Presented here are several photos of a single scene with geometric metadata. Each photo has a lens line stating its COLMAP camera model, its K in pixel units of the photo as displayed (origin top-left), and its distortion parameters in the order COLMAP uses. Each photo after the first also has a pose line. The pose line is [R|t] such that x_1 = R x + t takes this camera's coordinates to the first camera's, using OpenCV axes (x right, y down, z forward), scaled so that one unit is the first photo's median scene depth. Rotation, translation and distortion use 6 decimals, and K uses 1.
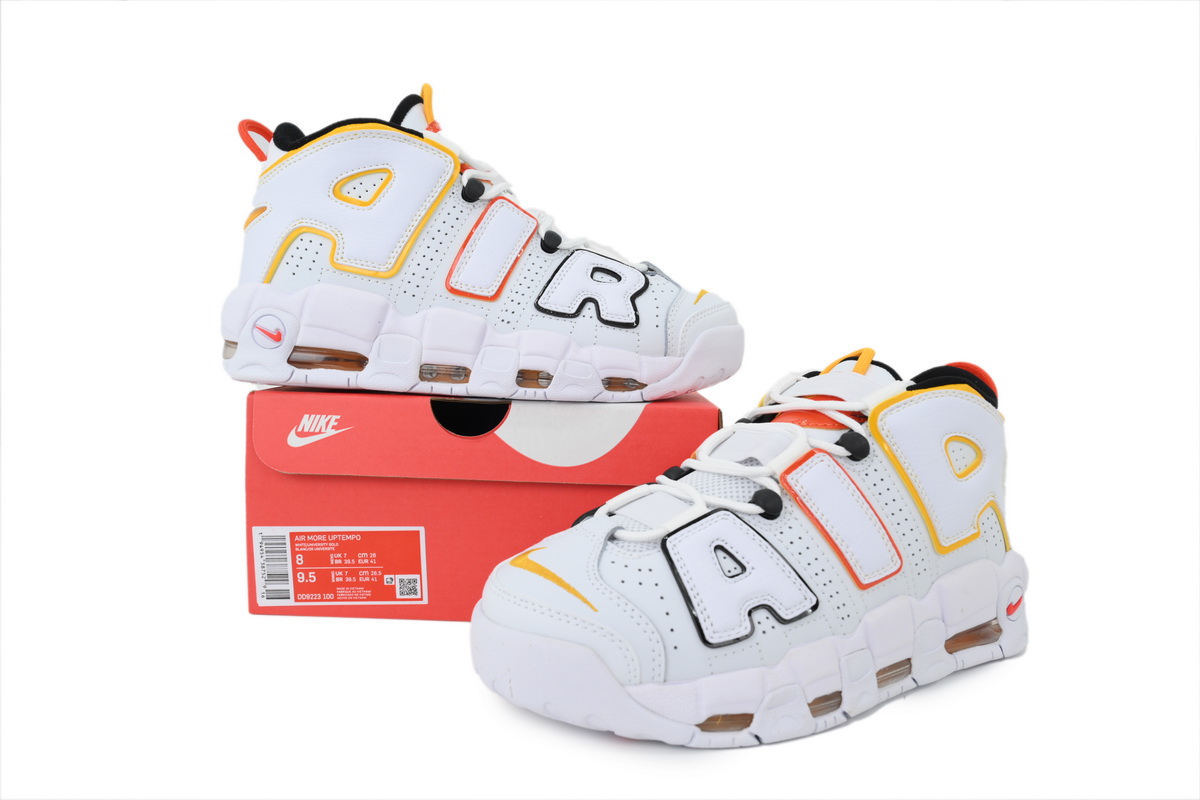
lens RADIAL K [[822.4, 0, 596.0], [0, 822.4, 405.1], [0, 0, 1]] dist [0.012883, -0.003291]
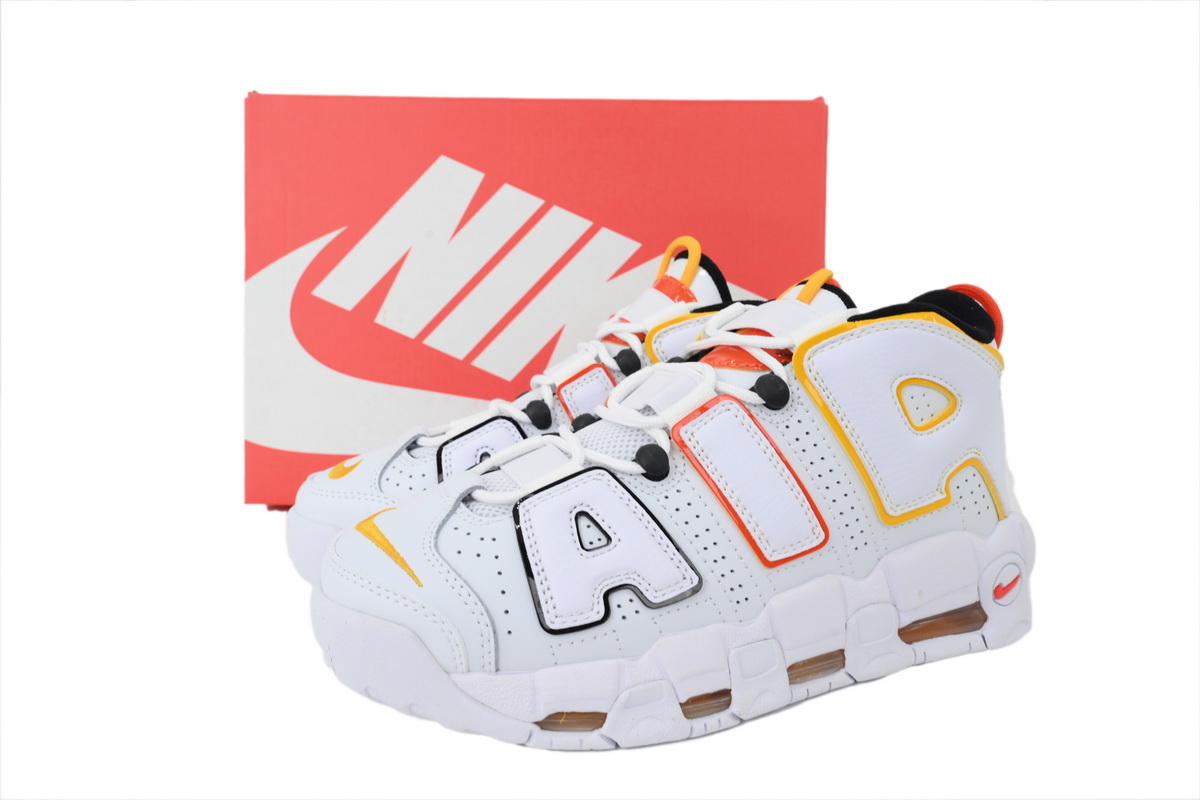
lens RADIAL K [[822.4, 0, 608.3], [0, 822.4, 401.3], [0, 0, 1]] dist [0.012883, -0.003291]
pose [[0.985931, 0.003242, -0.167123, 0.302200], [0.010230, 0.996767, 0.079689, -0.007298], [0.166841, -0.080277, 0.982710, 0.184441]]
